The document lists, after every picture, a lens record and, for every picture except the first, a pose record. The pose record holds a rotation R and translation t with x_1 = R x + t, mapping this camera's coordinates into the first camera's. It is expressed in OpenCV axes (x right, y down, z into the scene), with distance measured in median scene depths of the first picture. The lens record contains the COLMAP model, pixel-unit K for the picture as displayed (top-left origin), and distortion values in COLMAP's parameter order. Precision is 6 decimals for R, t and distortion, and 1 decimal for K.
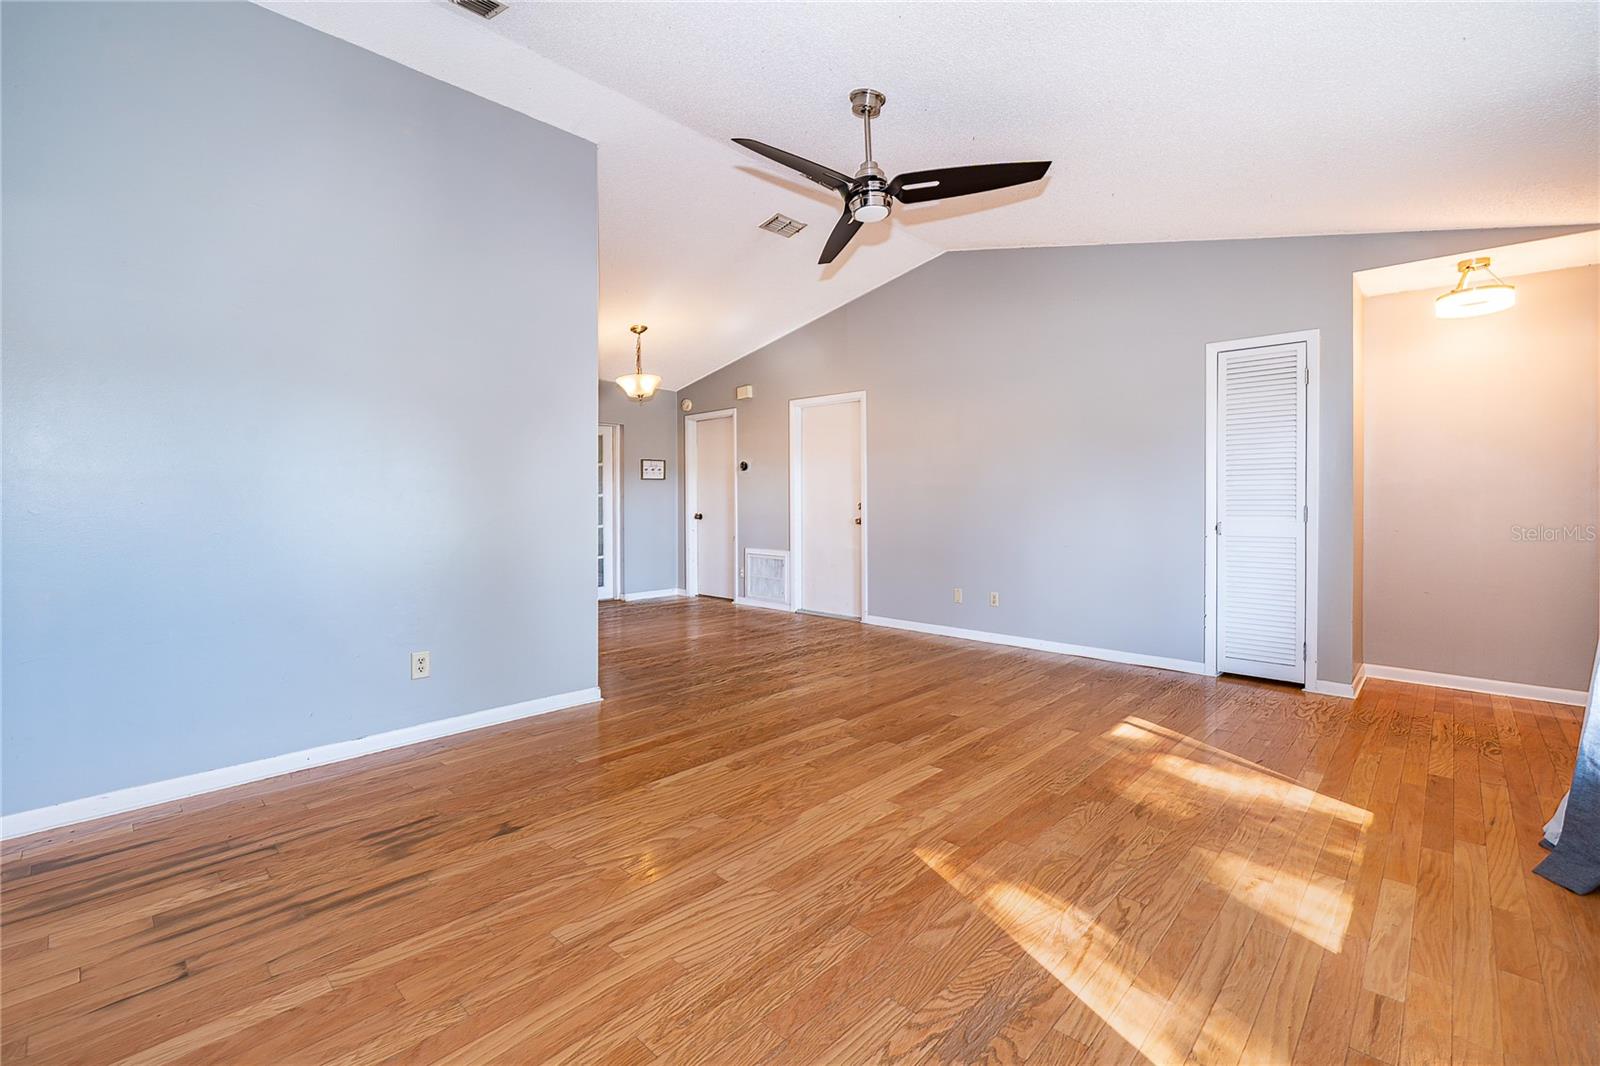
lens RADIAL K [[683.3, 0, 808.7], [0, 683.3, 497.8], [0, 0, 1]] dist [-0.007101, 0.000710]
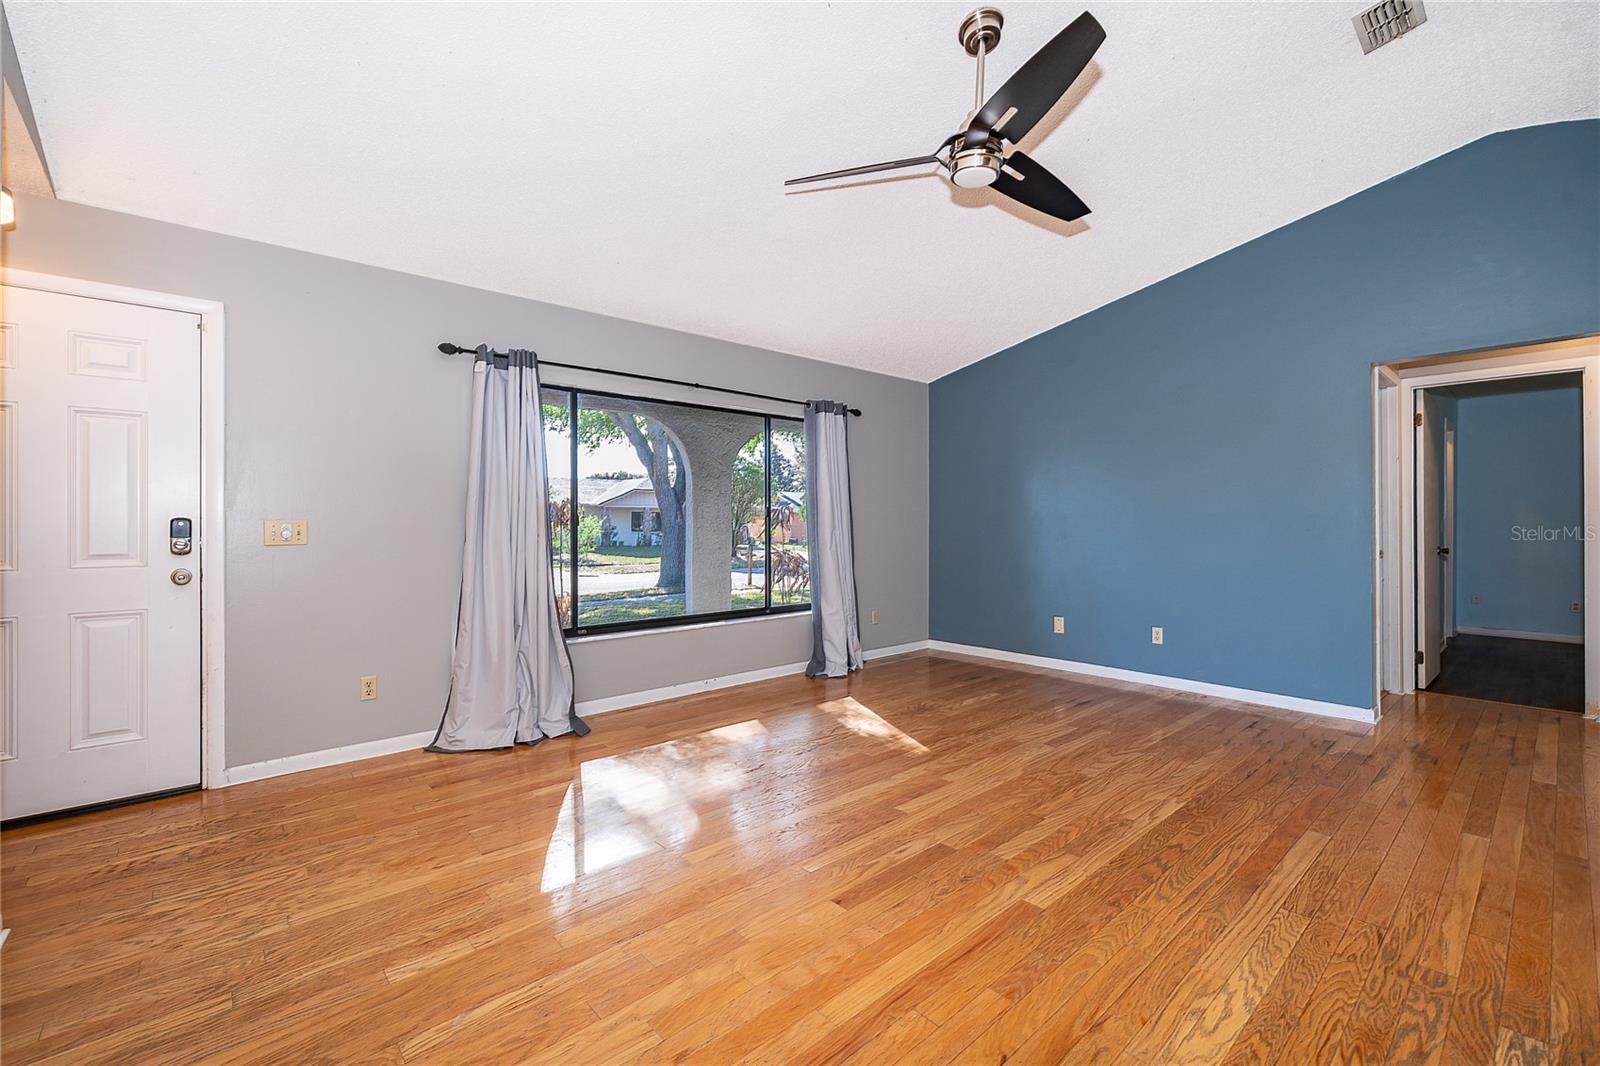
lens RADIAL K [[683.3, 0, 800.2], [0, 683.3, 532.9], [0, 0, 1]] dist [-0.007101, 0.000710]
pose [[-0.995744, -0.000204, 0.092165, 0.271074], [0.001240, 0.999877, 0.015610, -0.009416], [-0.092157, 0.015658, -0.995621, 2.205956]]
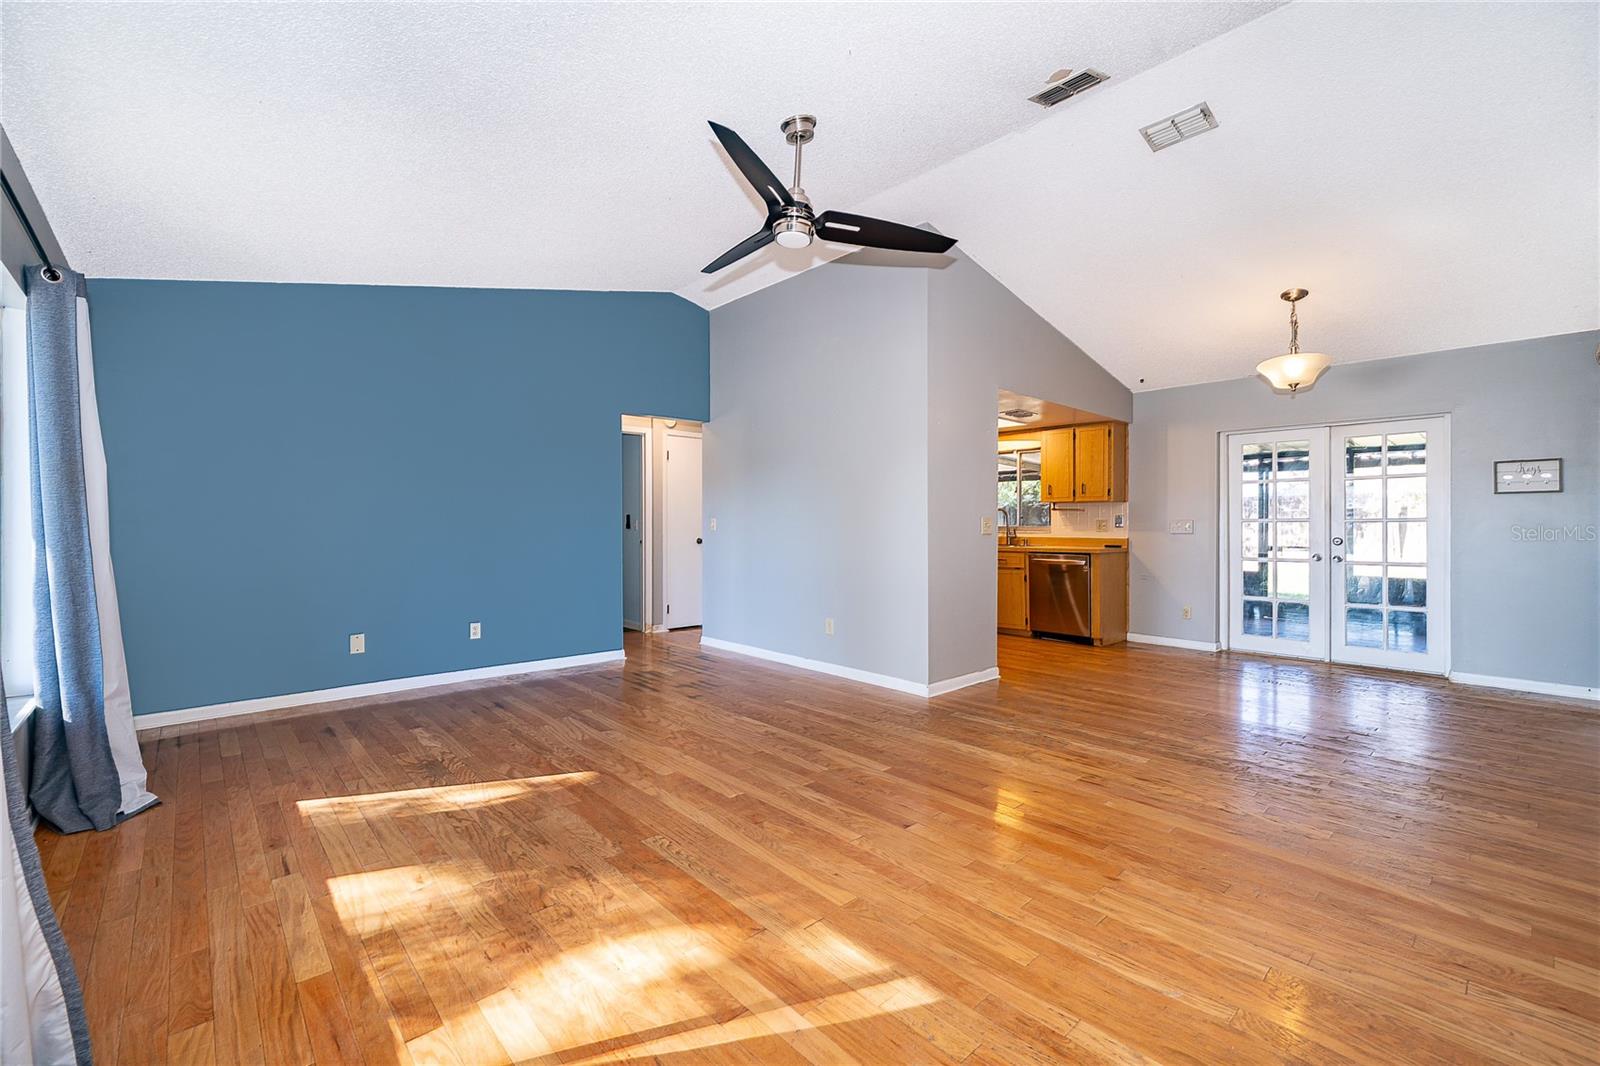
lens RADIAL K [[683.3, 0, 799.0], [0, 683.3, 525.5], [0, 0, 1]] dist [-0.007101, 0.000710]
pose [[-0.074662, 0.003206, -0.997204, 1.313959], [-0.000337, 0.999995, 0.003240, 0.000148], [0.997209, 0.000578, -0.074660, 1.310518]]
